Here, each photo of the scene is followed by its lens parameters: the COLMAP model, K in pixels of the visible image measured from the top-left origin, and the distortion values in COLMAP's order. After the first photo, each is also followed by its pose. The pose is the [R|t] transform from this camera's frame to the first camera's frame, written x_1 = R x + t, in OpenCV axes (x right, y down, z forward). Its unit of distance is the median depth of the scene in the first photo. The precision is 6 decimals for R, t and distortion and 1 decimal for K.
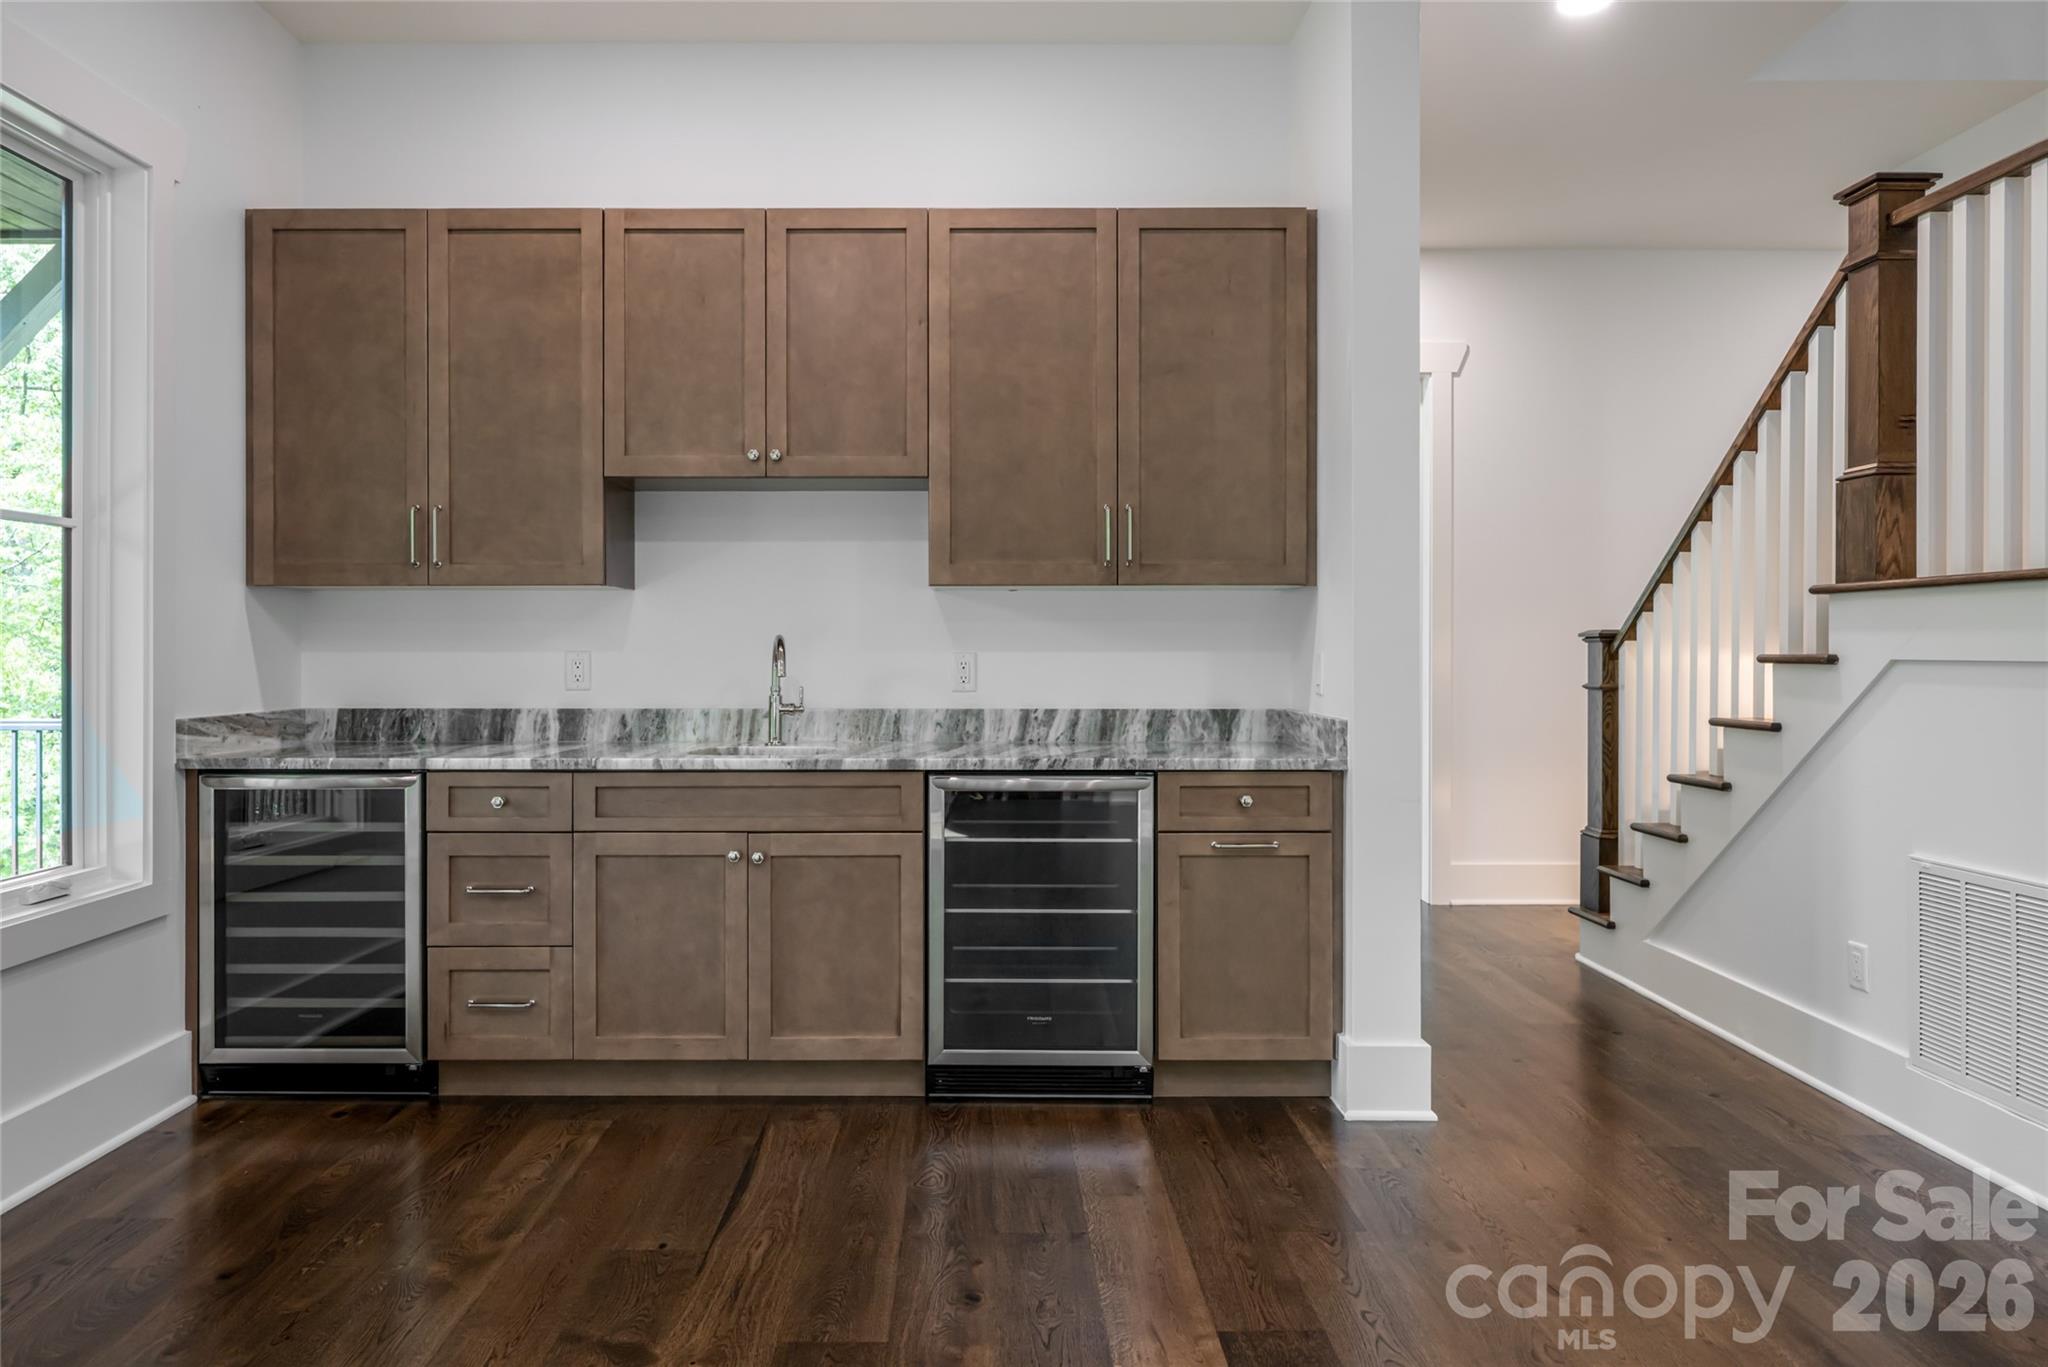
lens RADIAL K [[1293.6, 0, 962.1], [0, 1293.6, 652.4], [0, 0, 1]] dist [-0.000020, 0.000901]
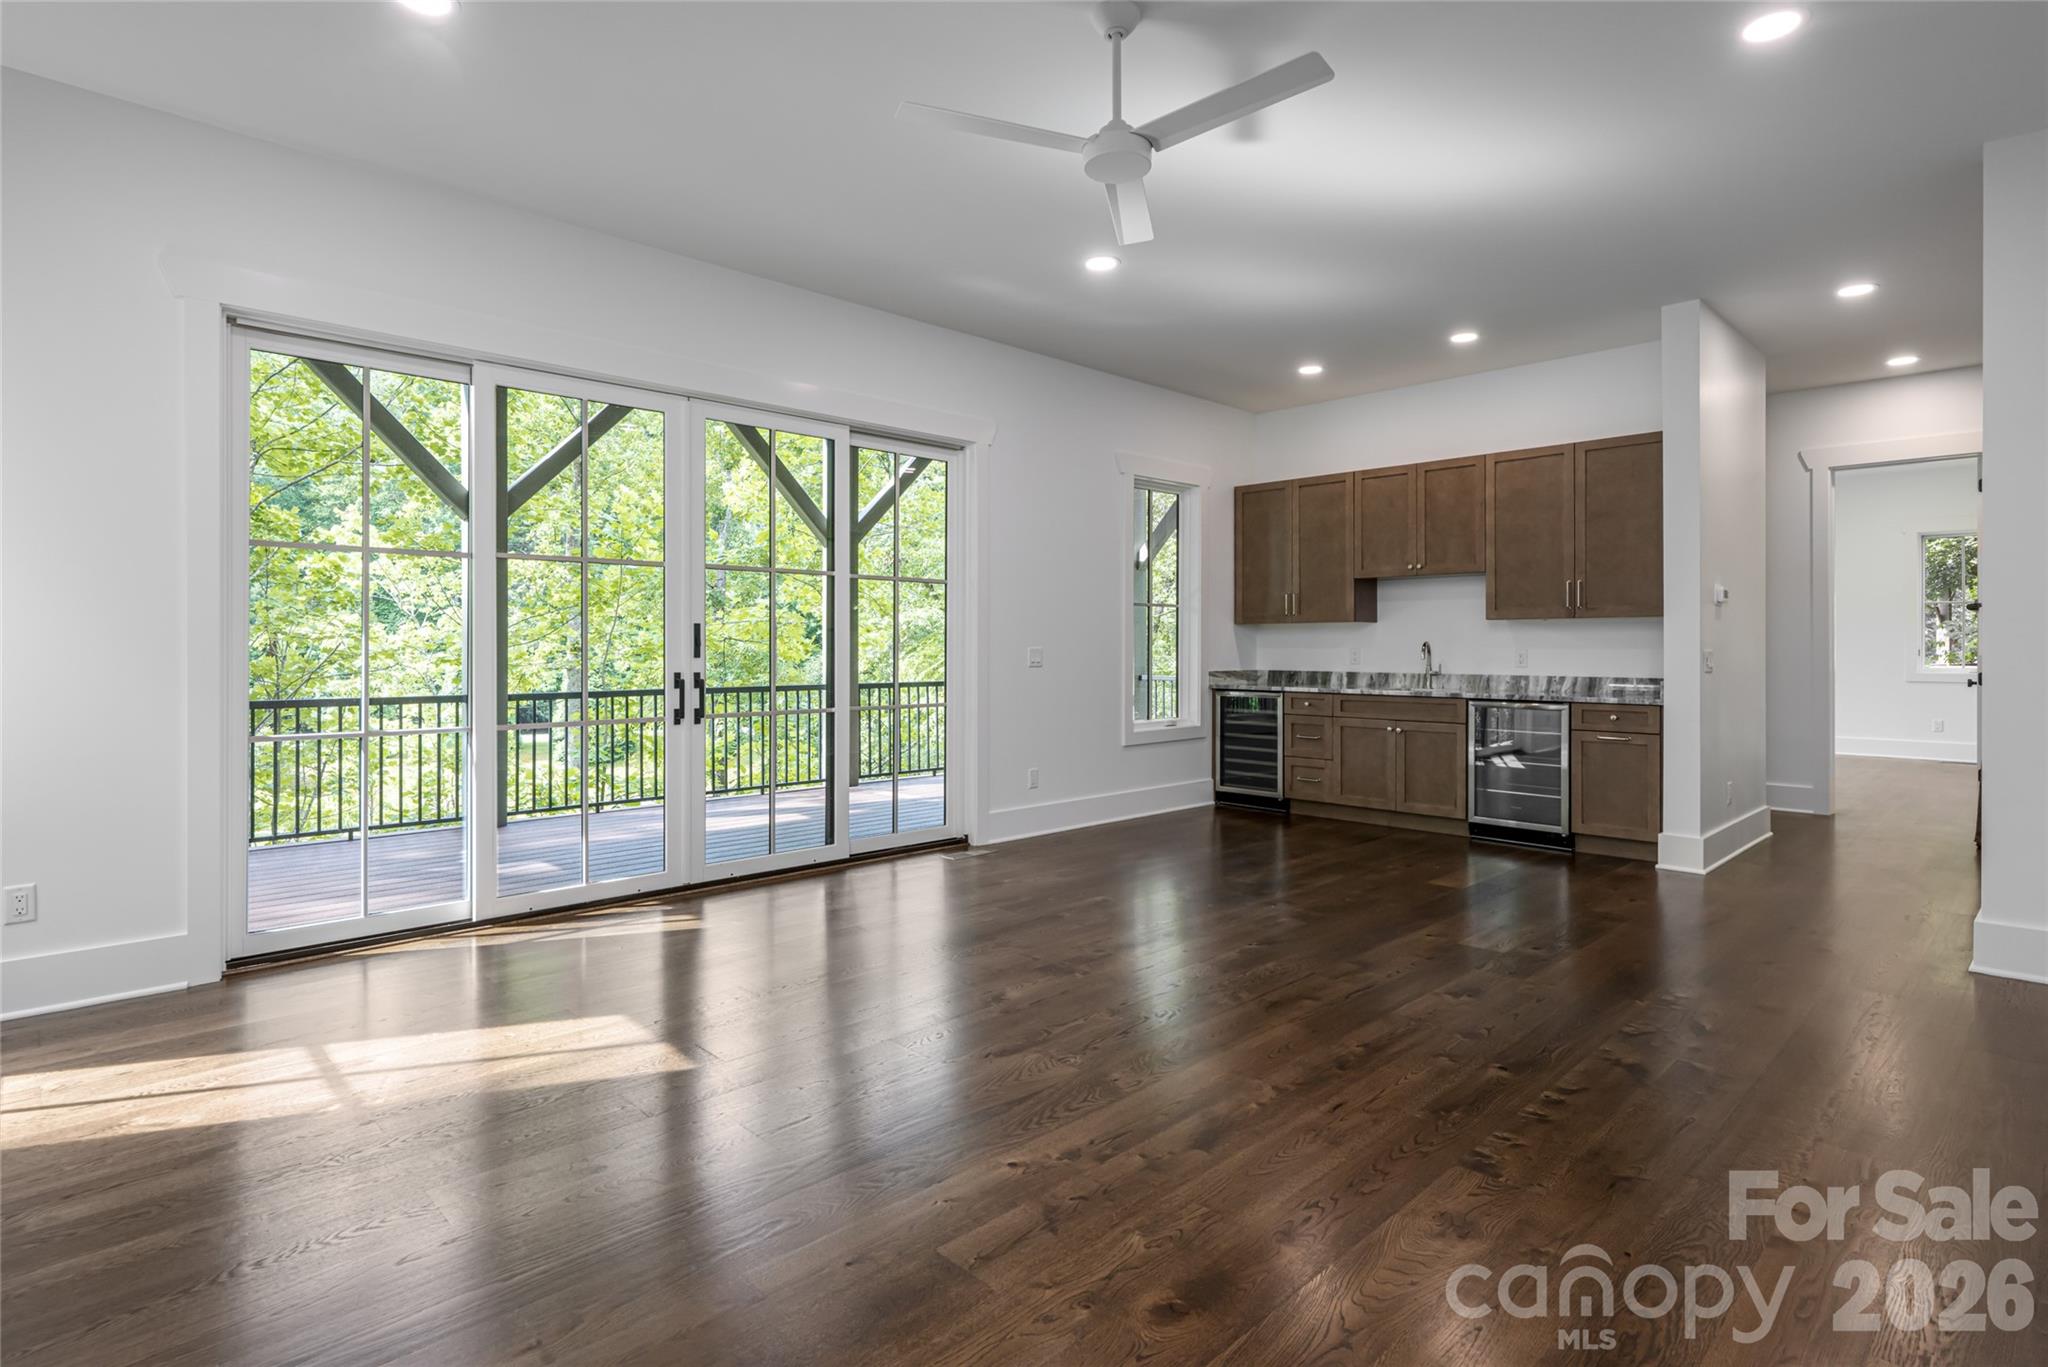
lens RADIAL K [[1048.3, 0, 1027.0], [0, 1048.3, 647.4], [0, 0, 1]] dist [0.000164, -0.000045]
pose [[0.696594, 0.001810, -0.717464, 0.744566], [-0.003351, 0.999994, -0.000730, 0.001181], [0.717458, 0.002913, 0.696596, -0.873676]]
